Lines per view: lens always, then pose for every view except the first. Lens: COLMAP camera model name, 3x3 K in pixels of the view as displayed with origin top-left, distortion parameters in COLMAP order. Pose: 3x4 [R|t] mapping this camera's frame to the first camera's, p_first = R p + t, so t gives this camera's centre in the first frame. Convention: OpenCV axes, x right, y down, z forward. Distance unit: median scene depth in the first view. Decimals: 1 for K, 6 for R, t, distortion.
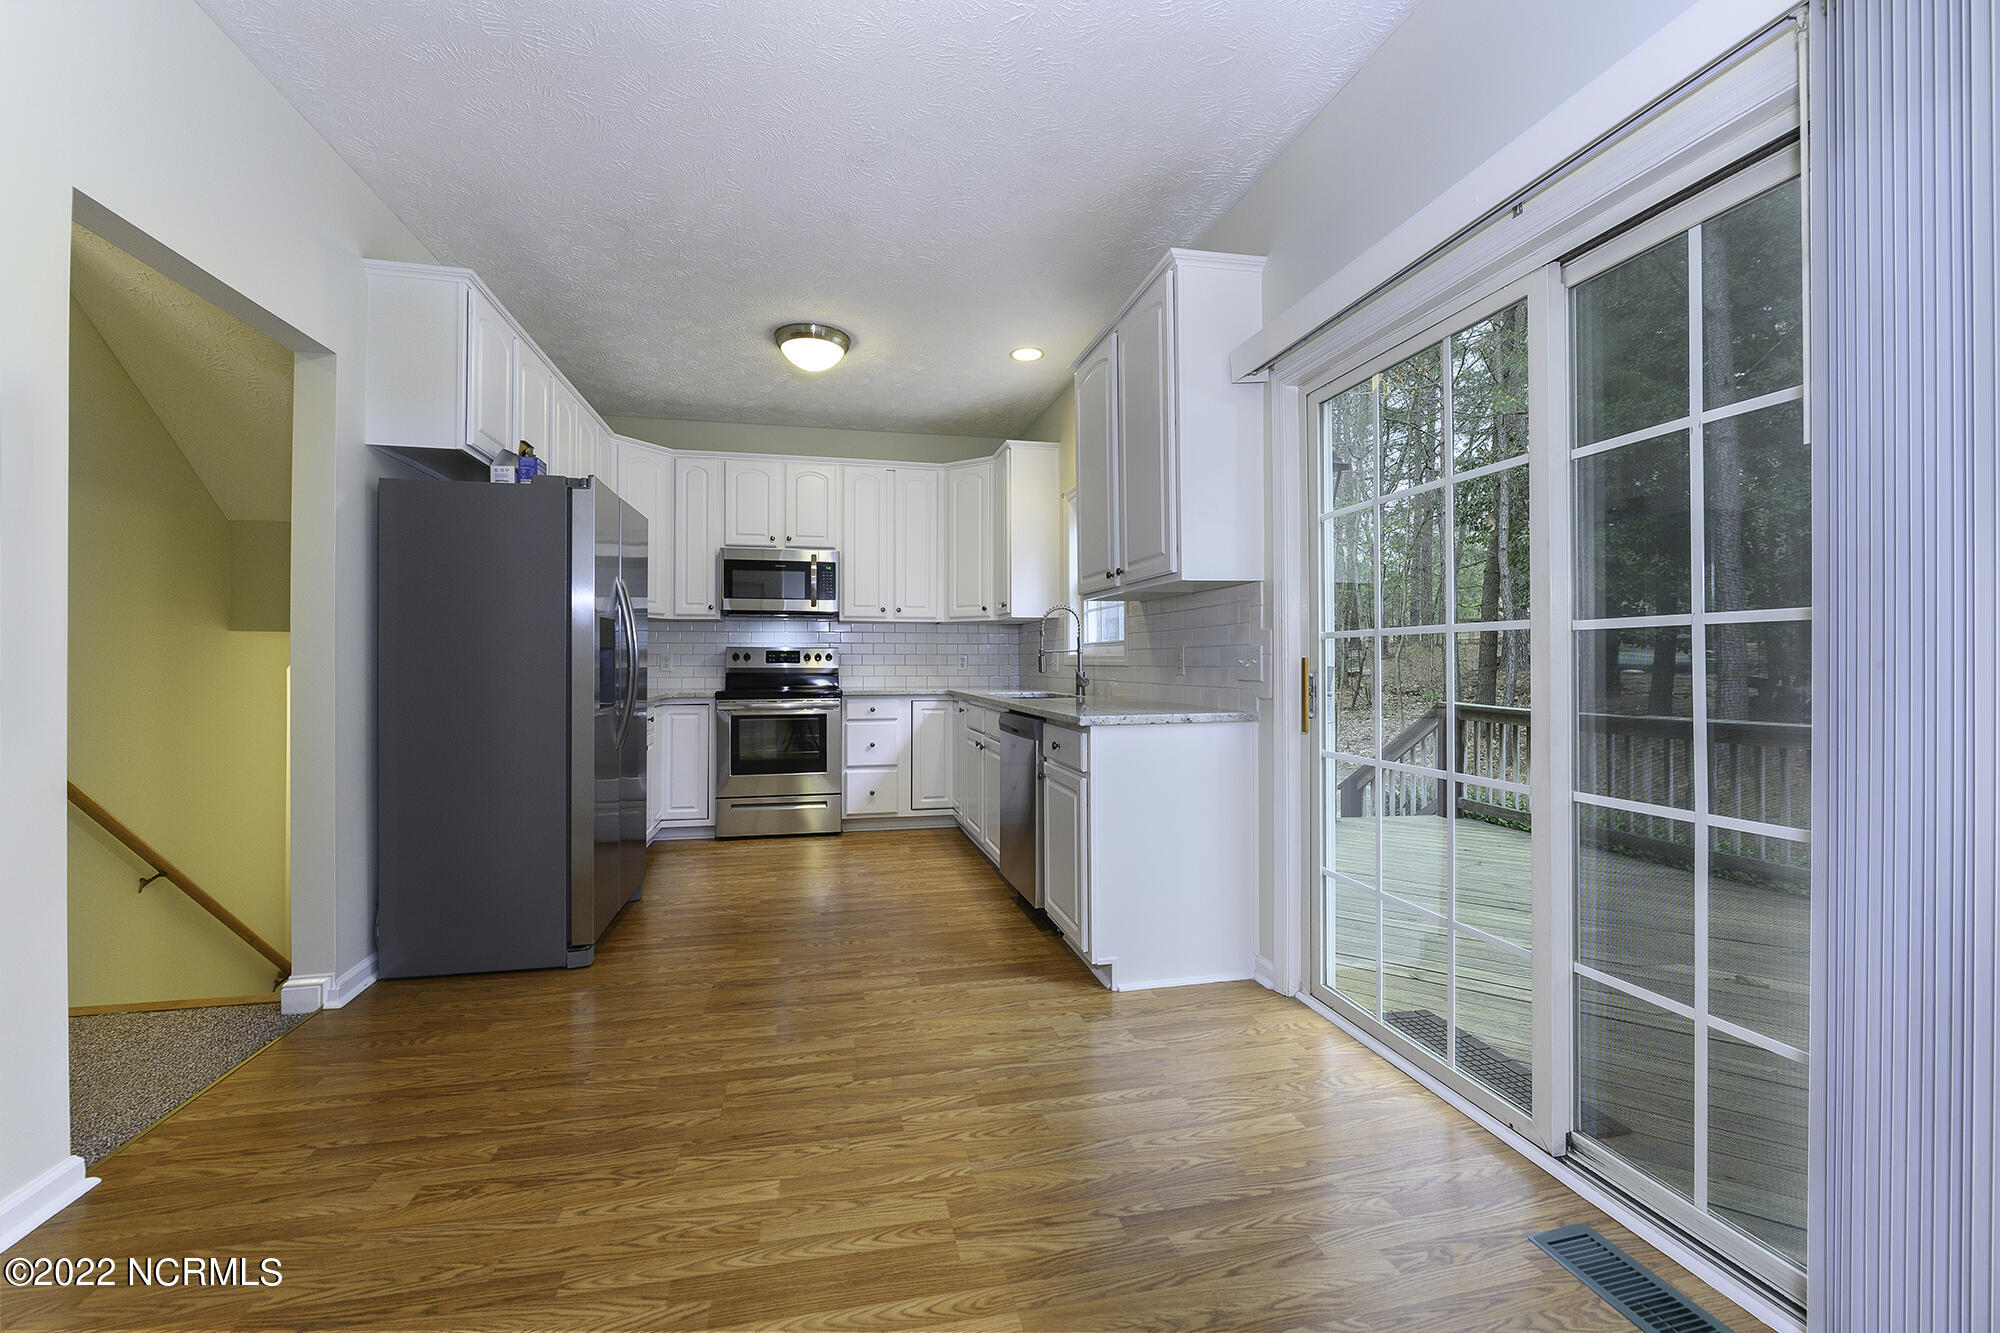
lens RADIAL K [[813.6, 0, 1000.0], [0, 813.6, 660.5], [0, 0, 1]] dist [-0.002293, -0.000015]
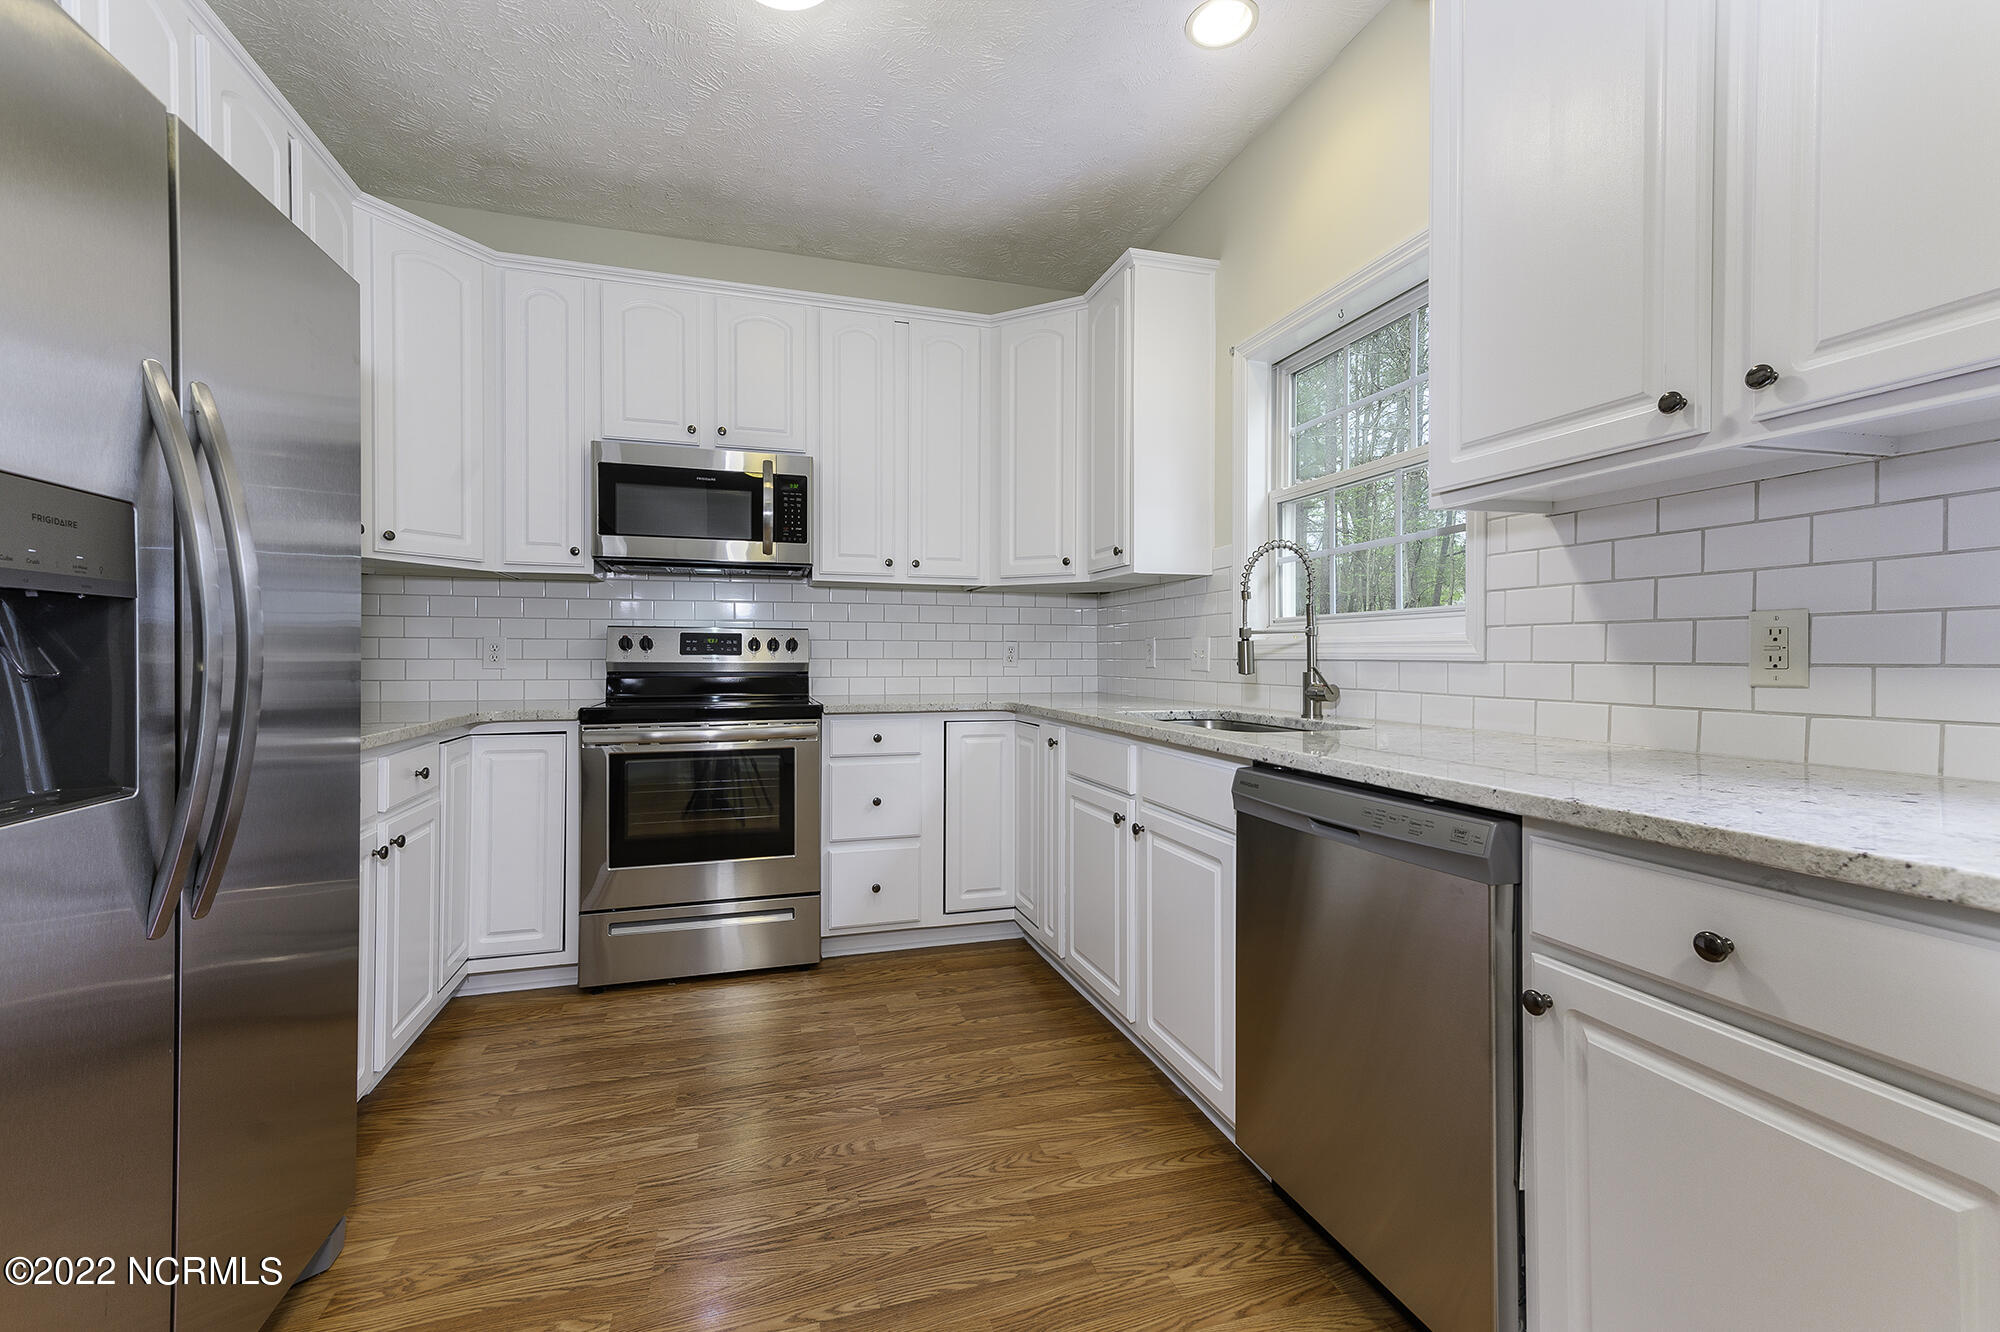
lens RADIAL K [[849.9, 0, 1003.5], [0, 849.9, 665.6], [0, 0, 1]] dist [0.026092, -0.000011]
pose [[0.997264, 0.002723, 0.073870, -0.110336], [-0.003566, 0.999930, 0.011282, 0.003680], [-0.073834, -0.011514, 0.997204, 0.401860]]
